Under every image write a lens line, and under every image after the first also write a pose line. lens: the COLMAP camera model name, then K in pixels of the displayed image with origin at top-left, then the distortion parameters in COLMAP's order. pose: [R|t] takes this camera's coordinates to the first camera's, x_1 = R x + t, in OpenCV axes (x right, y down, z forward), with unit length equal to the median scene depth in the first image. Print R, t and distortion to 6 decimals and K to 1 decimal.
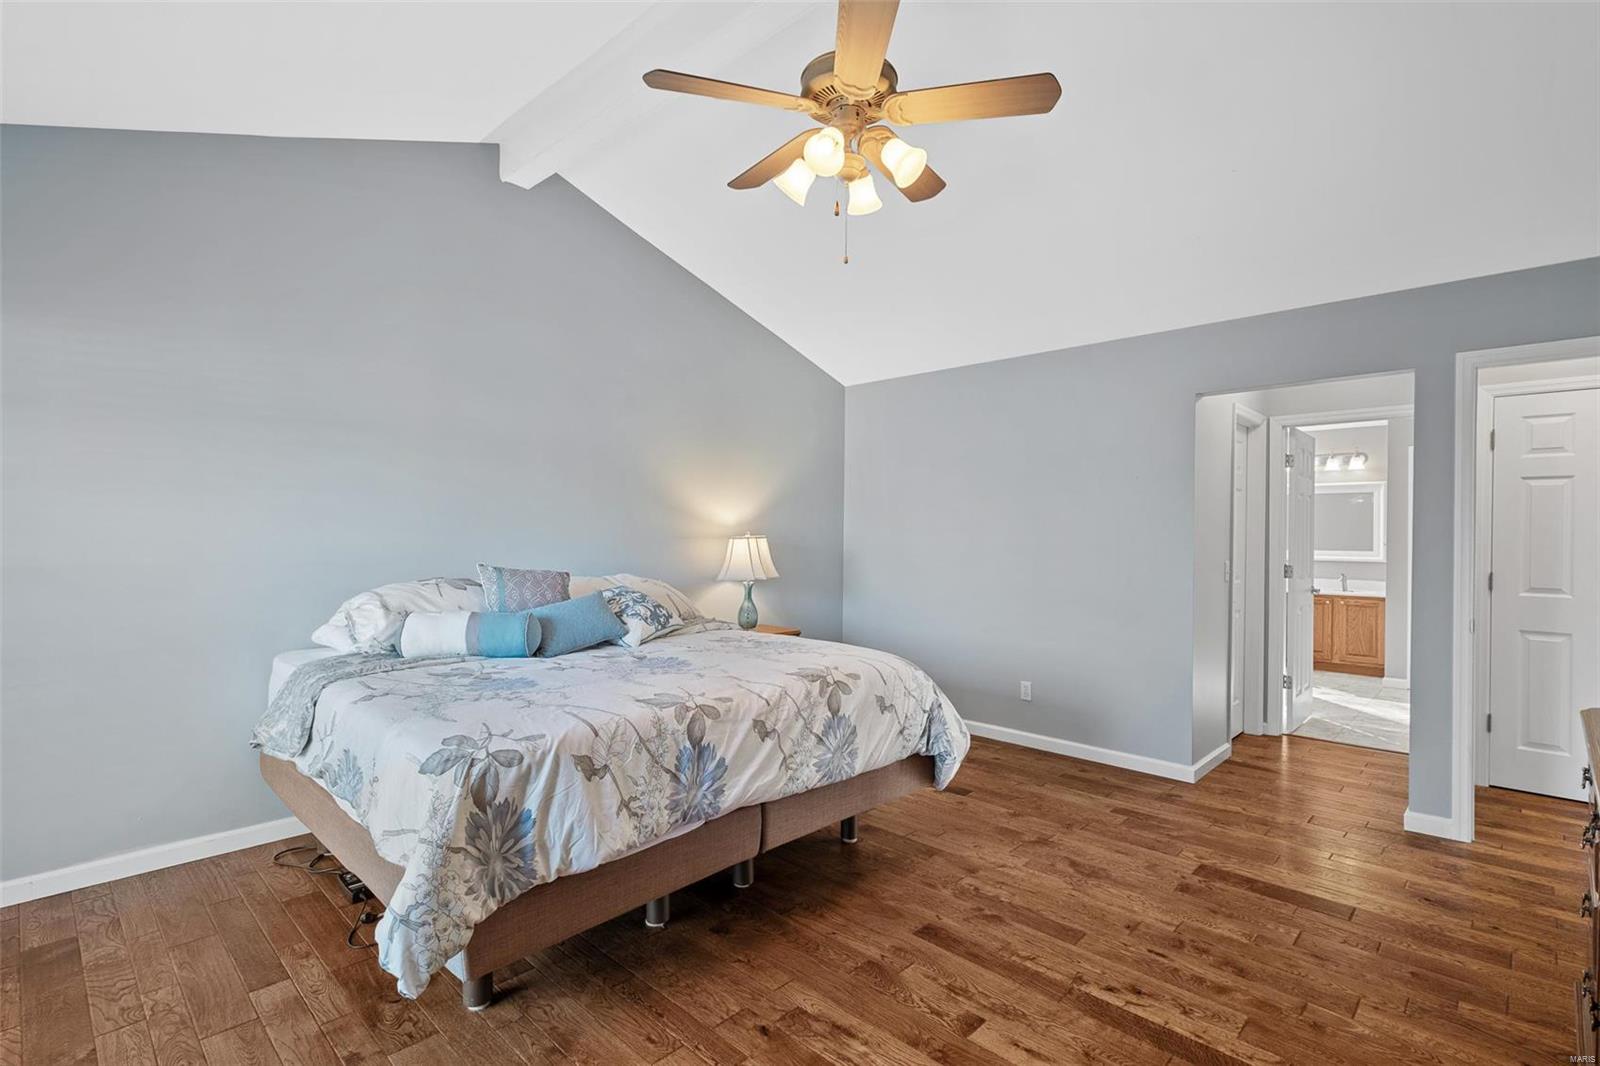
lens RADIAL K [[762.2, 0, 800.0], [0, 762.2, 533.0], [0, 0, 1]] dist [-0.000723, 0.000126]
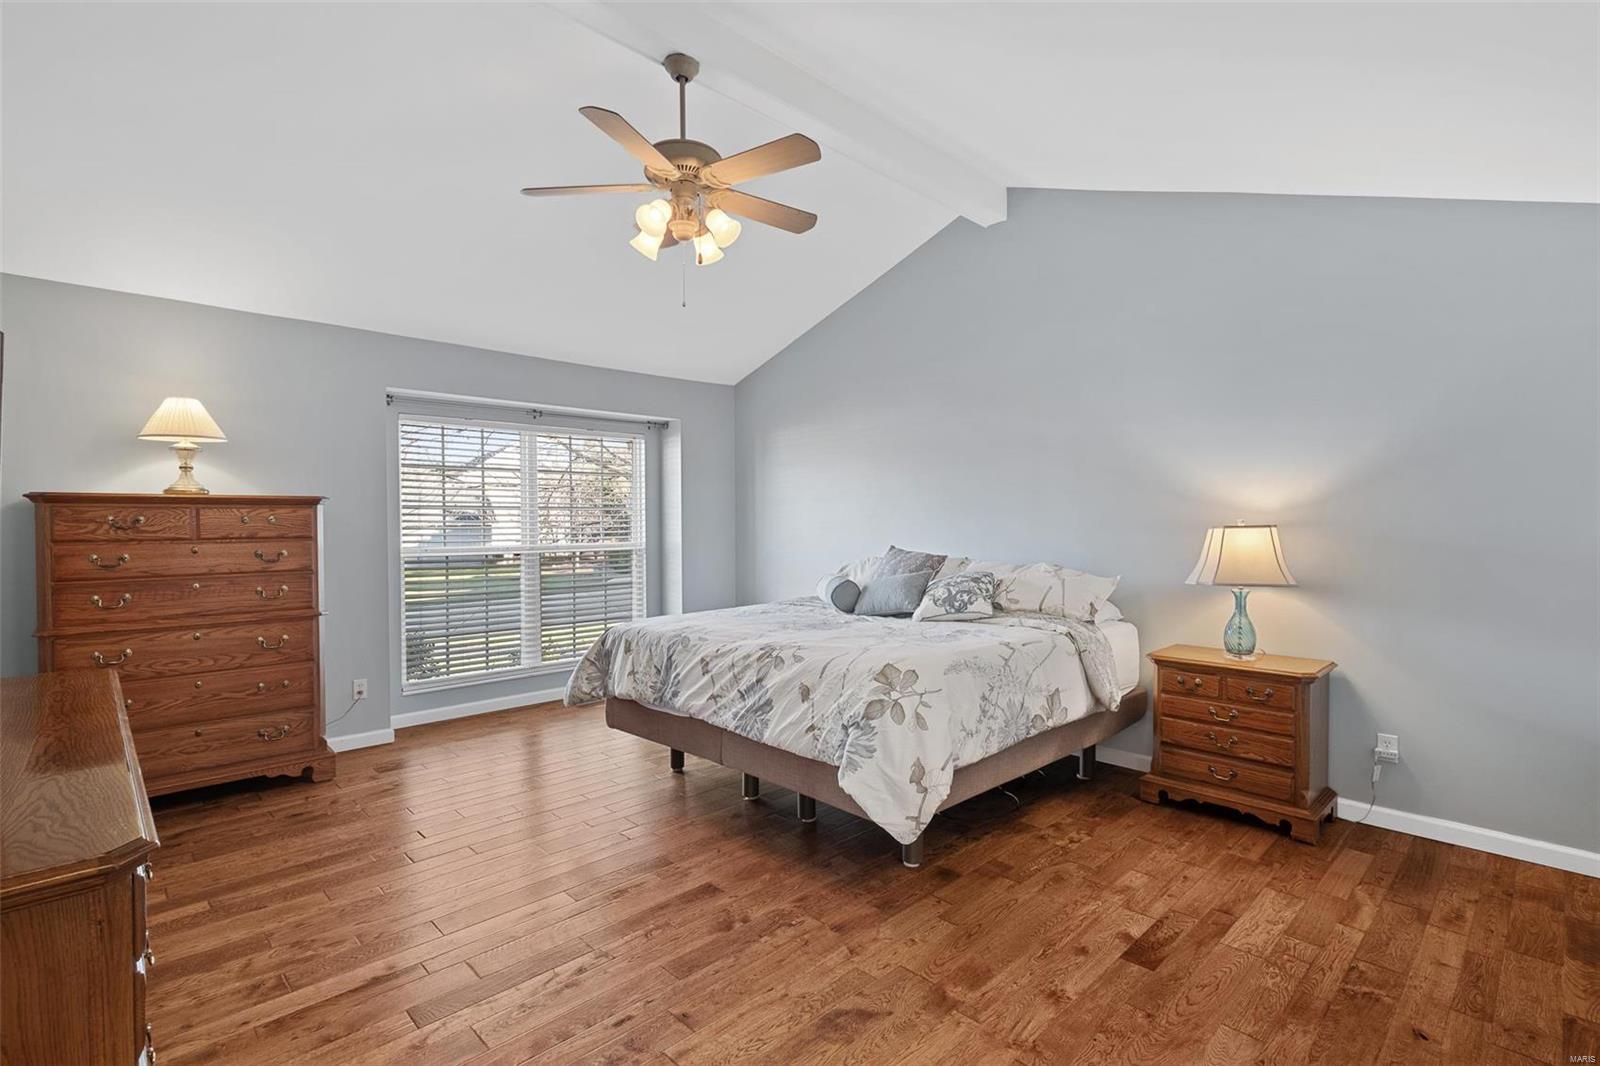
lens RADIAL K [[744.4, 0, 800.0], [0, 744.4, 533.0], [0, 0, 1]] dist [0.002318, 0.000189]
pose [[-0.028410, 0.006126, -0.999578, 1.153070], [0.001764, 0.999980, 0.006078, 0.011685], [0.999595, -0.001591, -0.028420, 1.100321]]
